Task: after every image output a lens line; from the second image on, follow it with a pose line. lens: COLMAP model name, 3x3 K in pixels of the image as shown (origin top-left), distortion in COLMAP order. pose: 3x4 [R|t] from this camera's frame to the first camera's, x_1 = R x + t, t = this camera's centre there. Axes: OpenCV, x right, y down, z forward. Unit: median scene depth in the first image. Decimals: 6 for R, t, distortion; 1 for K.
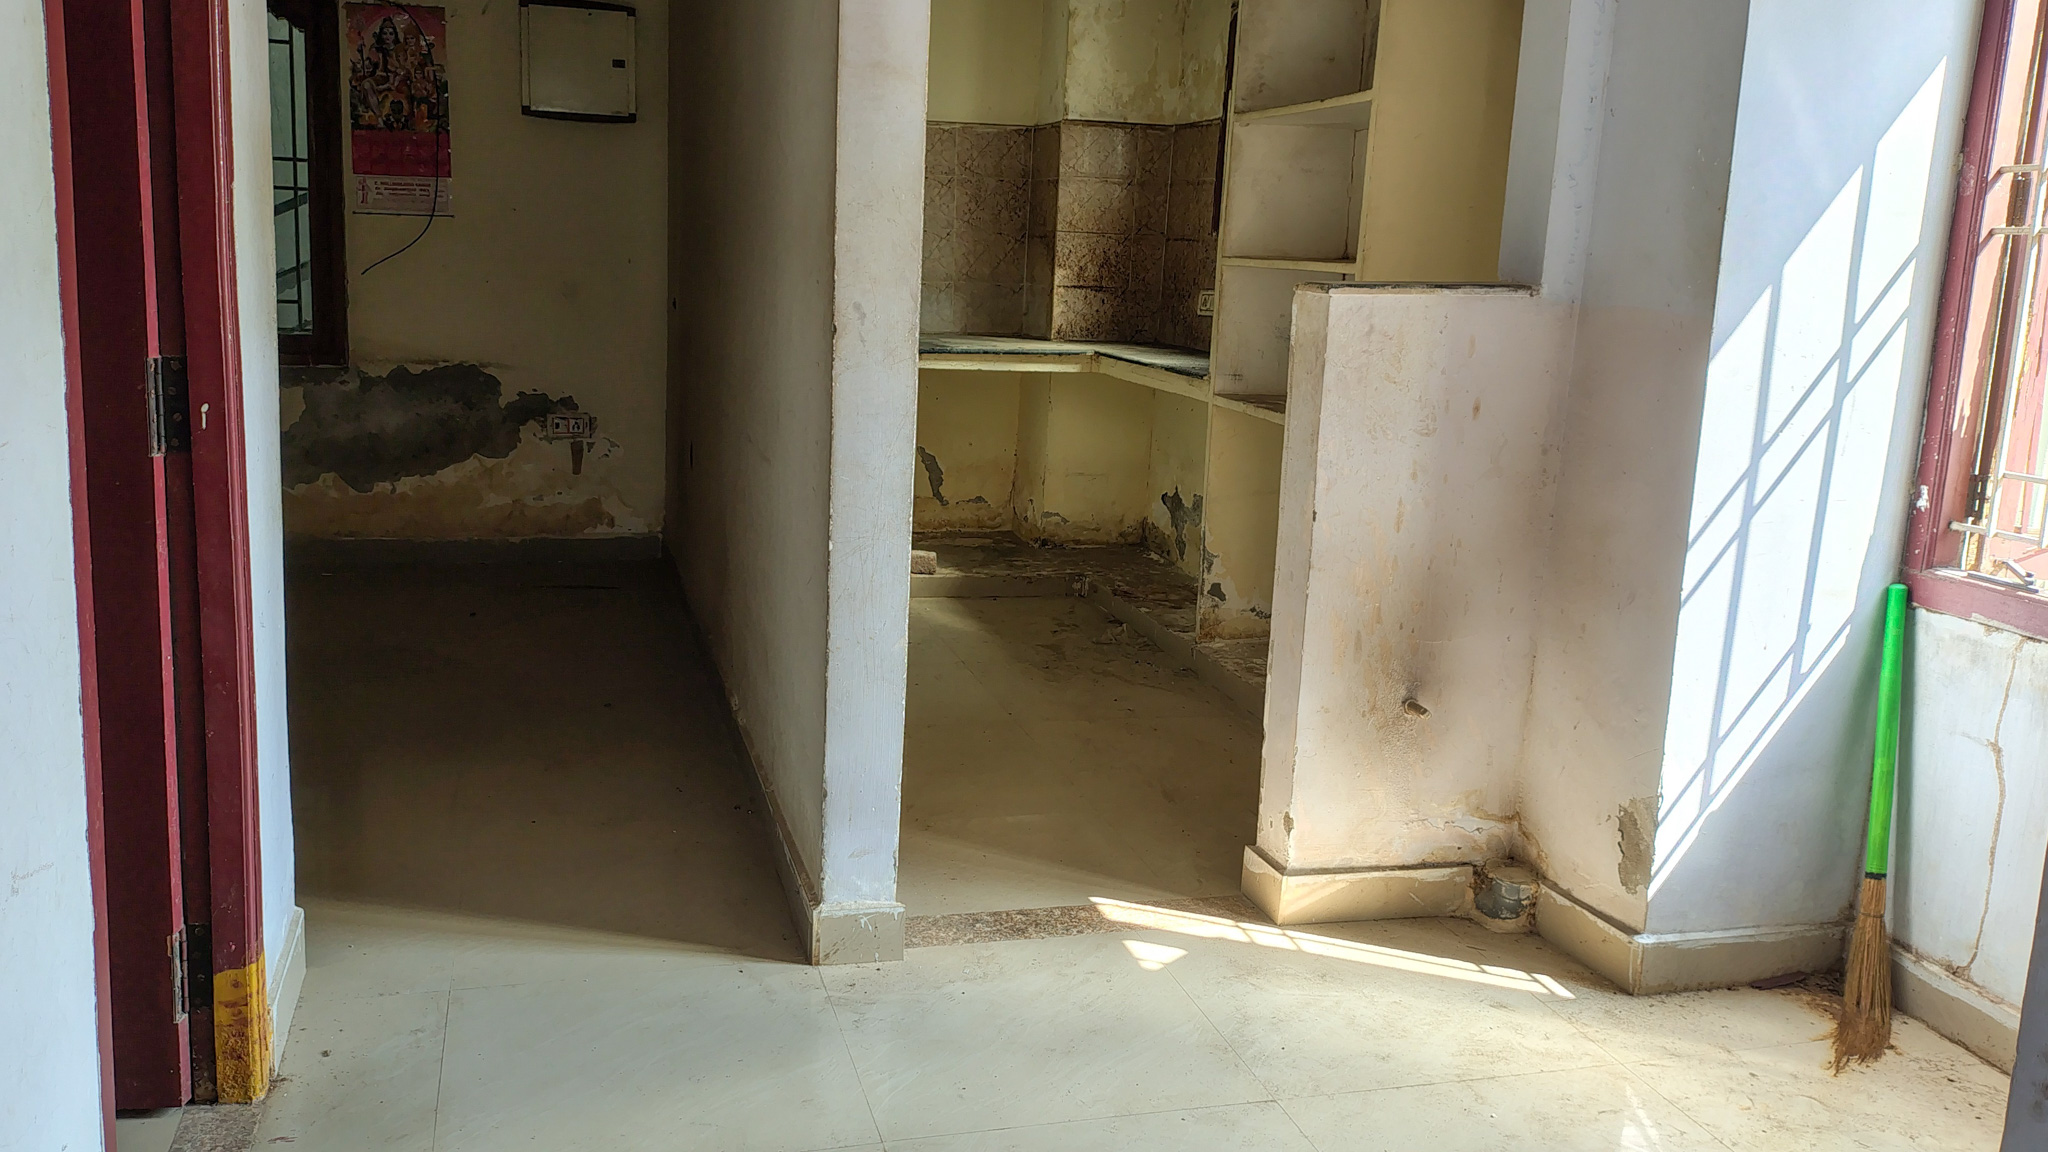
lens RADIAL K [[1603.7, 0, 987.1], [0, 1603.7, 531.5], [0, 0, 1]] dist [0.102845, -0.001847]
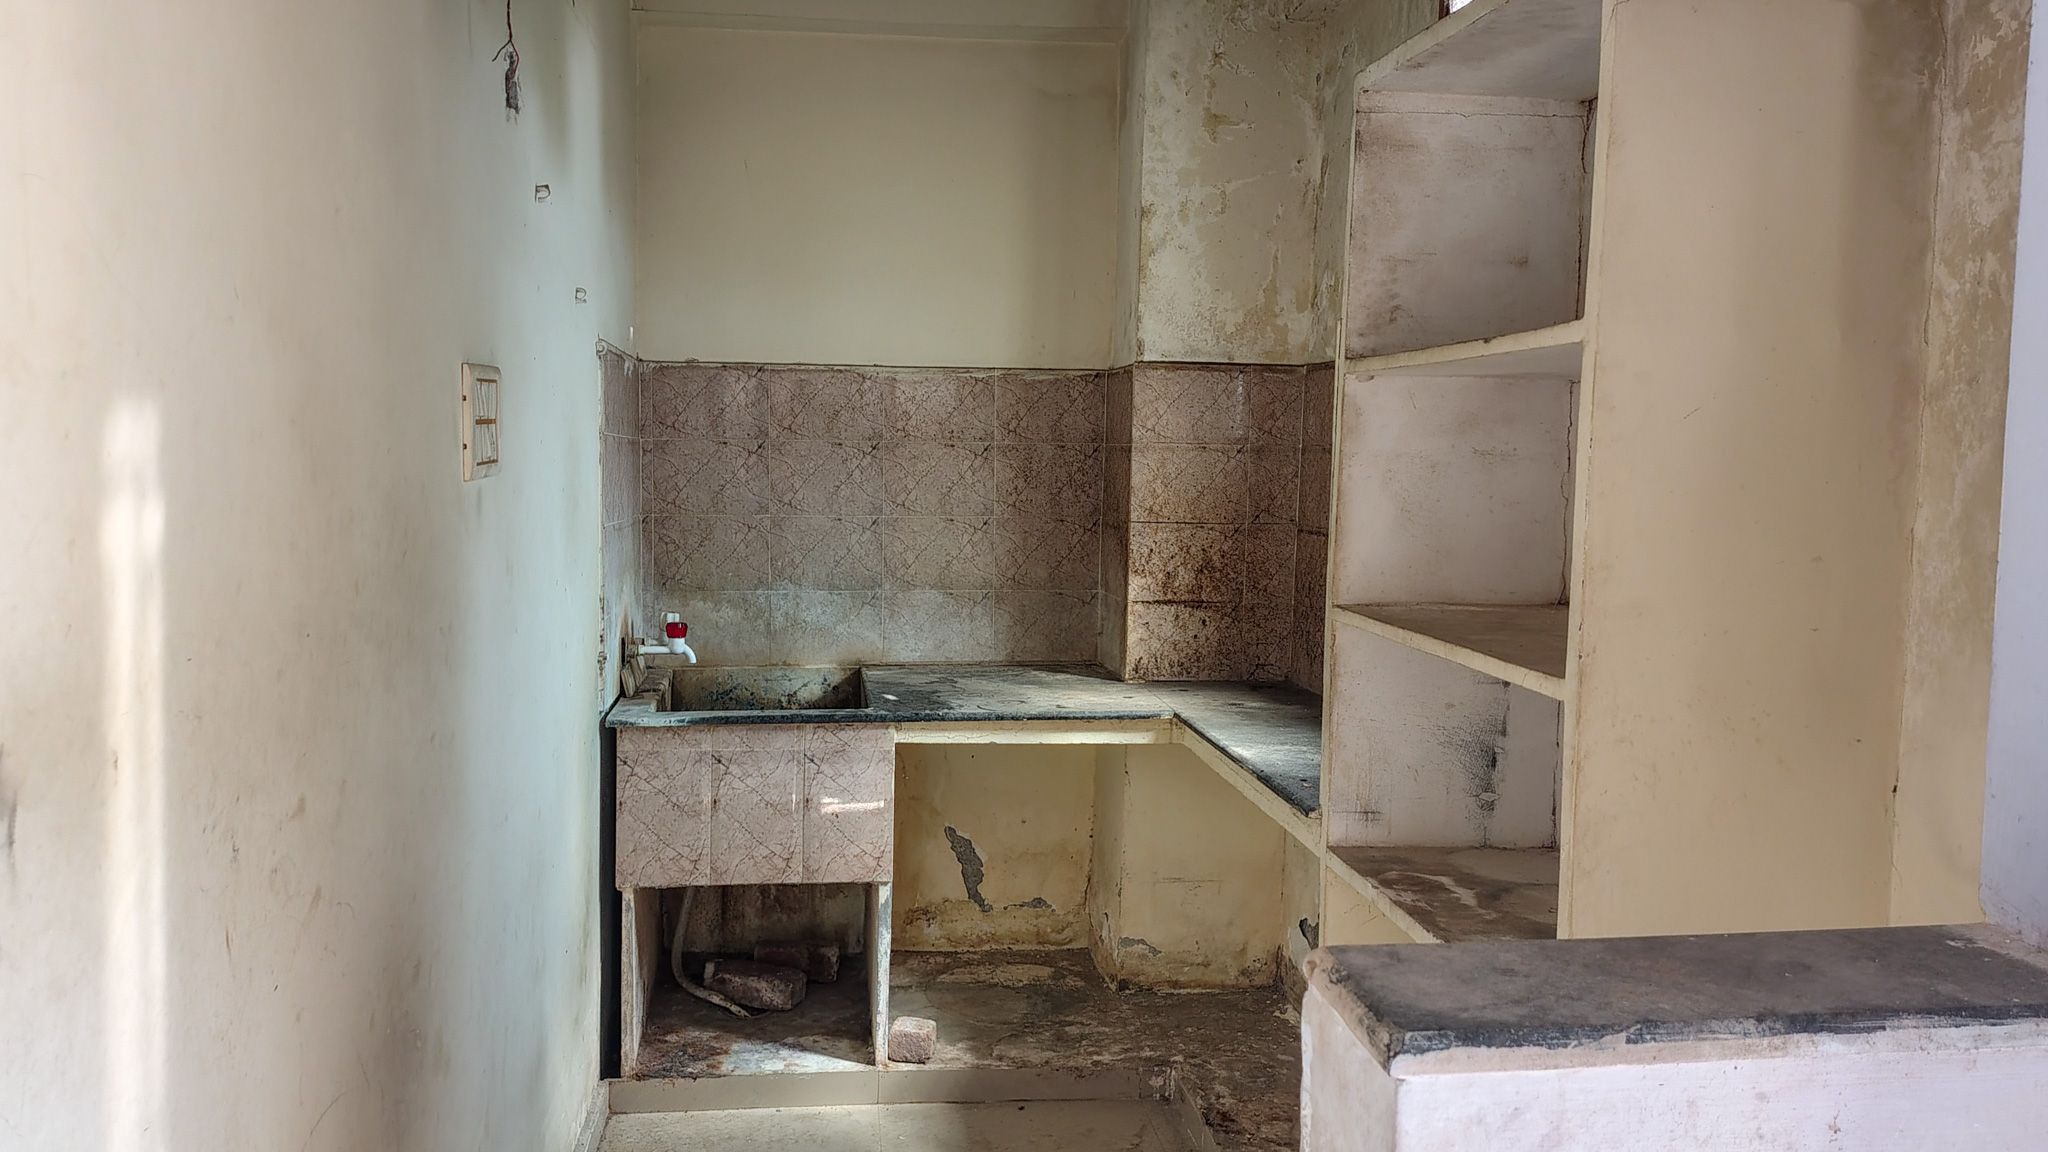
lens RADIAL K [[1591.8, 0, 1019.7], [0, 1591.8, 550.9], [0, 0, 1]] dist [0.122970, -0.225256]
pose [[0.990435, -0.011221, -0.137520, 0.088541], [-0.004870, 0.993224, -0.116117, -0.095914], [0.137891, 0.115676, 0.983669, 0.335035]]
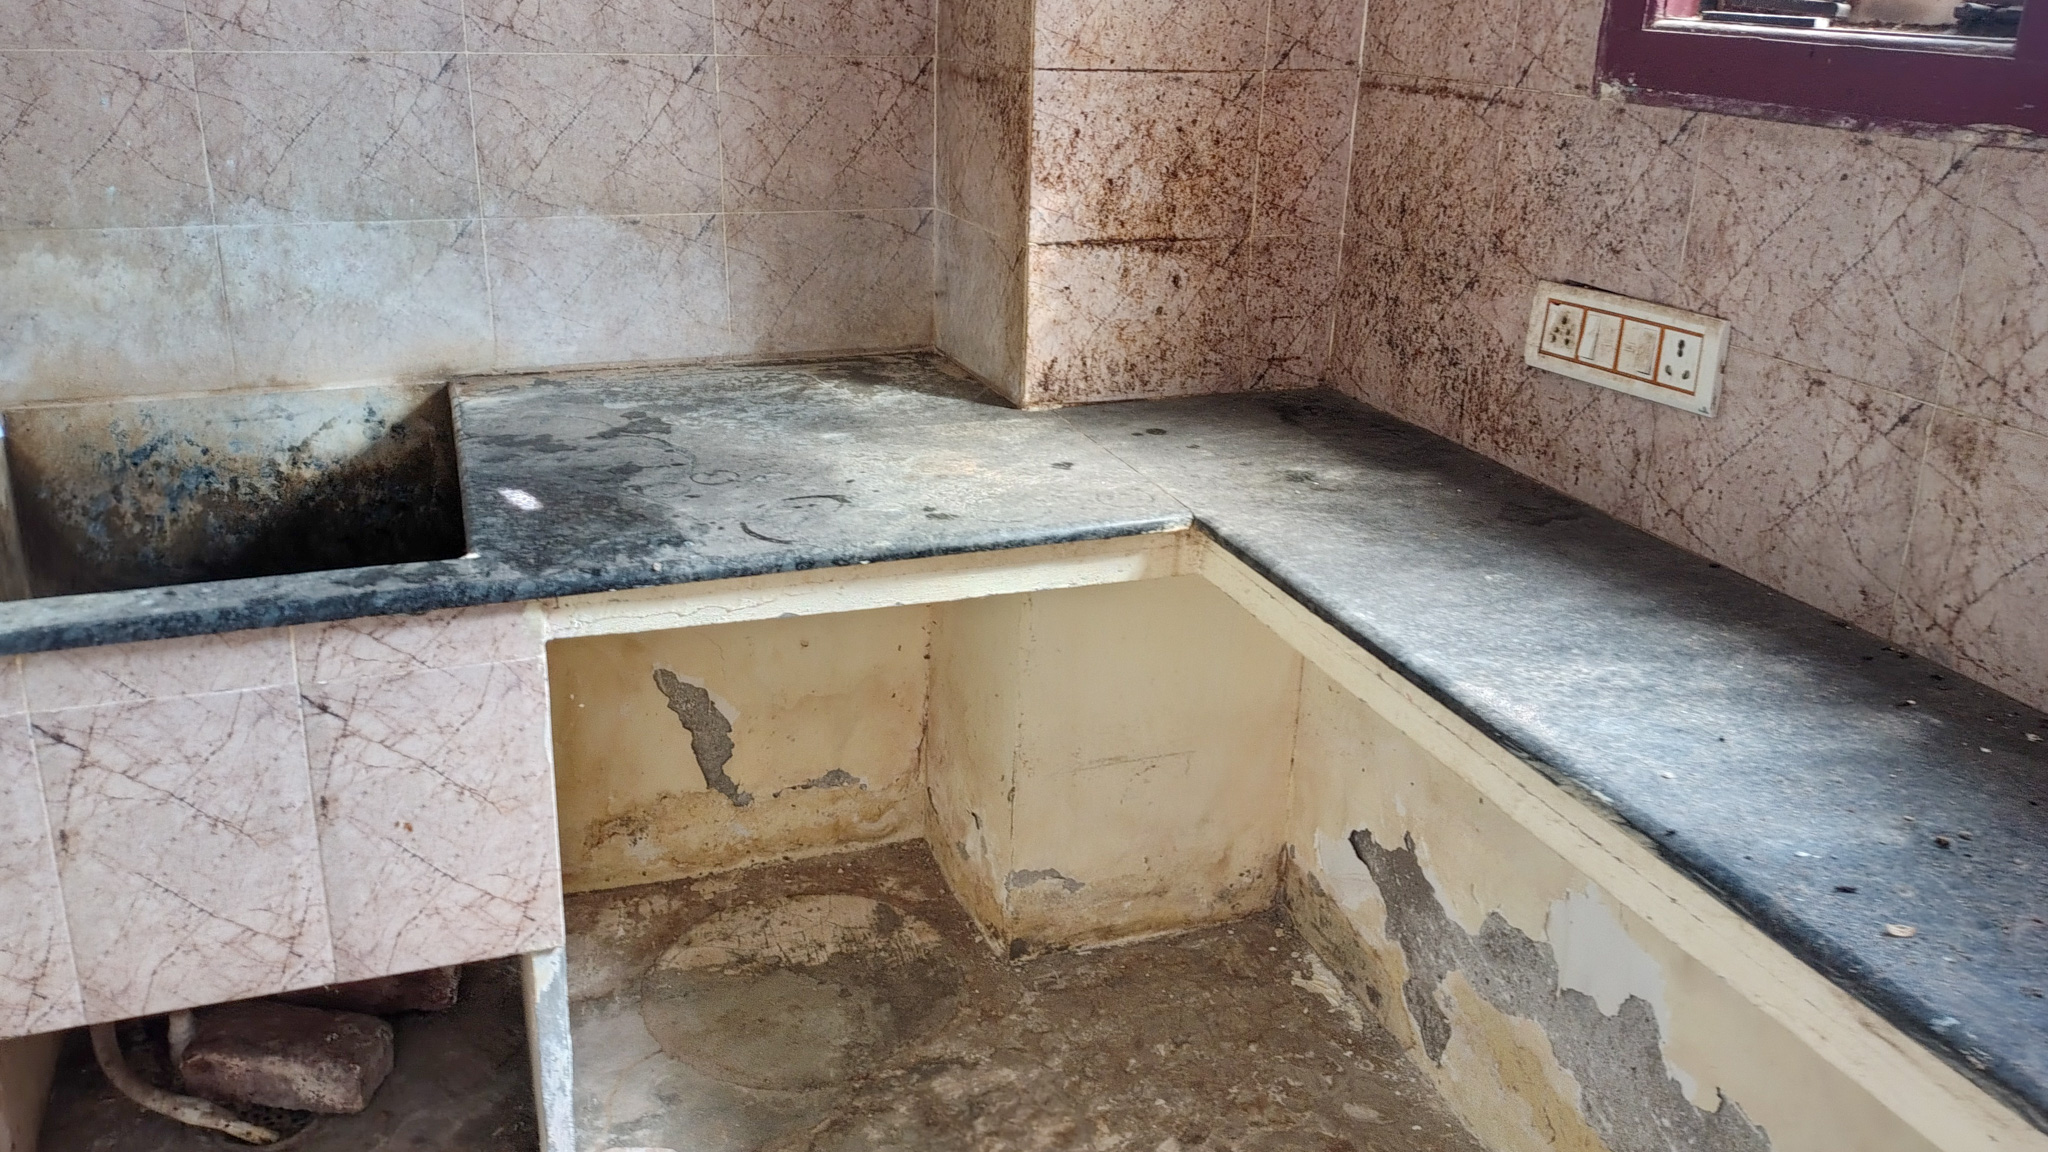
lens RADIAL K [[1588.8, 0, 1046.8], [0, 1588.8, 500.4], [0, 0, 1]] dist [0.126621, -0.218071]
pose [[0.995143, -0.041154, 0.089420, 0.014707], [0.028264, 0.989619, 0.140912, -0.146504], [-0.094291, -0.137700, 0.985976, 0.678117]]
